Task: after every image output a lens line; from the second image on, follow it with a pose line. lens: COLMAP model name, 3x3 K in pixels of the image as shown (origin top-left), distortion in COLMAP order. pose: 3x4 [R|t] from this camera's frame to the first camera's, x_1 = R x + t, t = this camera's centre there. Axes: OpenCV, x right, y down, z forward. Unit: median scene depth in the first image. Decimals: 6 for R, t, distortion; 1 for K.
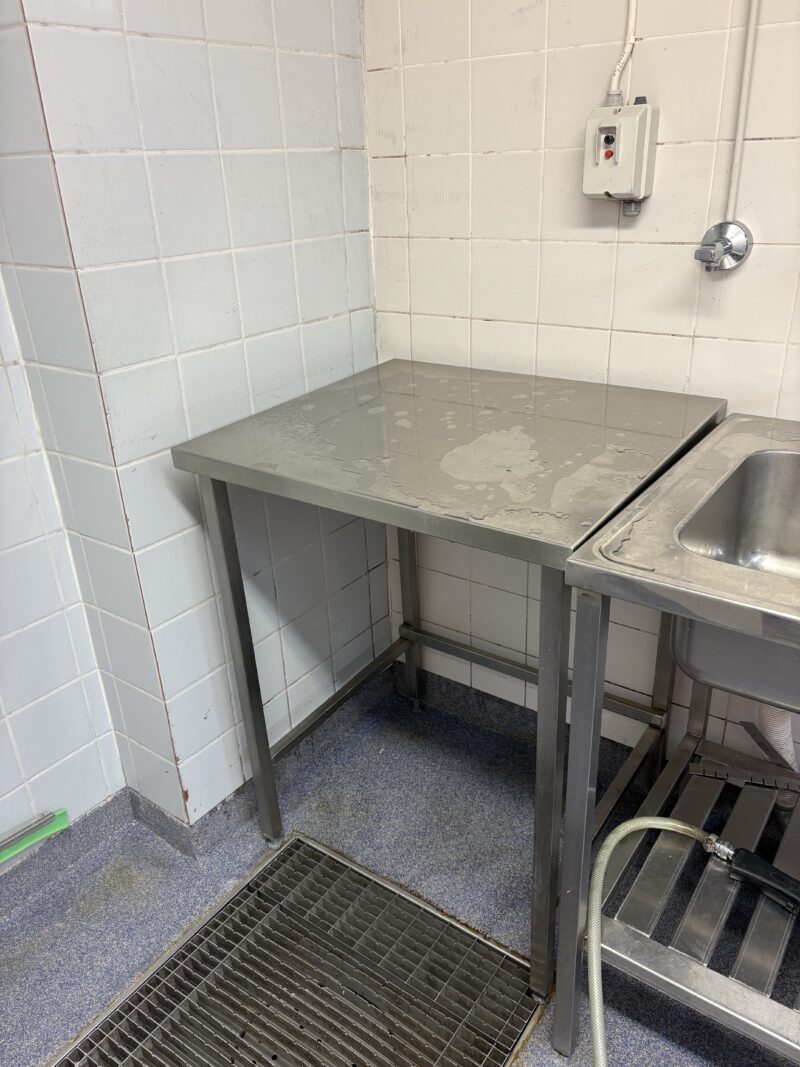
lens RADIAL K [[815.5, 0, 400.0], [0, 815.5, 533.5], [0, 0, 1]] dist [-0.010089, 0.001910]
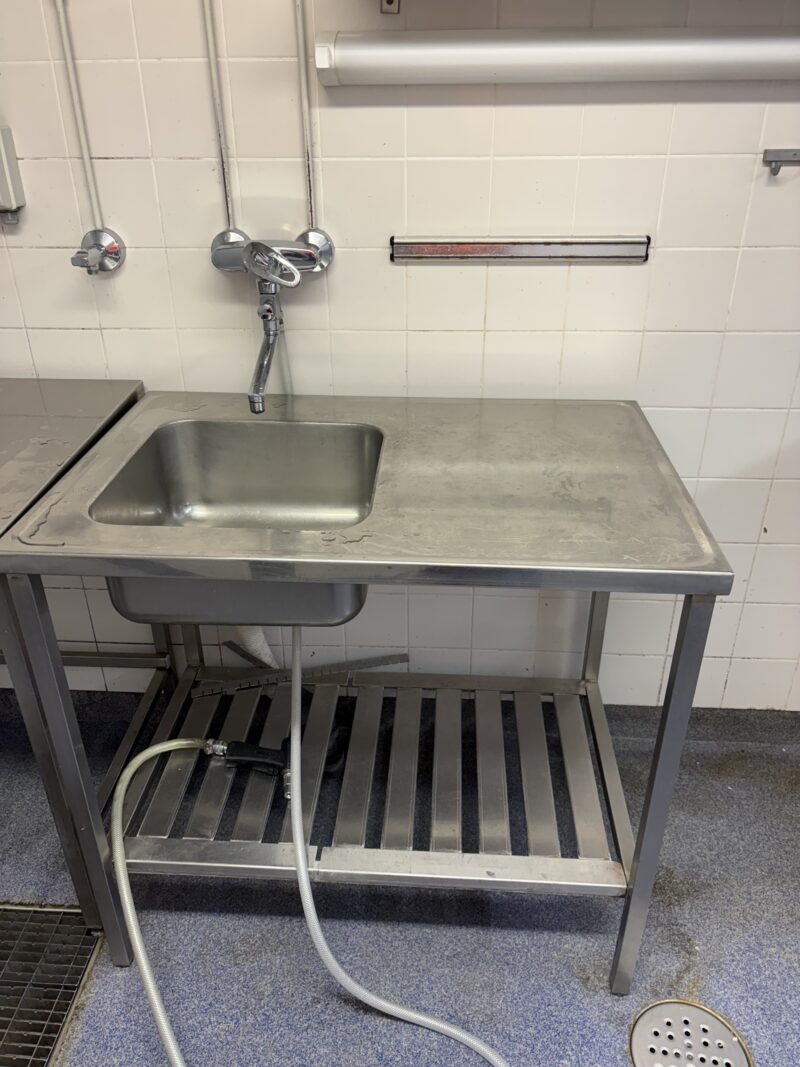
lens RADIAL K [[808.5, 0, 400.0], [0, 808.5, 533.5], [0, 0, 1]] dist [0.004792, -0.001602]
pose [[0.837172, -0.223426, 0.499224, 0.089235], [0.199246, 0.974620, 0.102062, 0.004348], [-0.509357, 0.014025, 0.860441, -0.189849]]
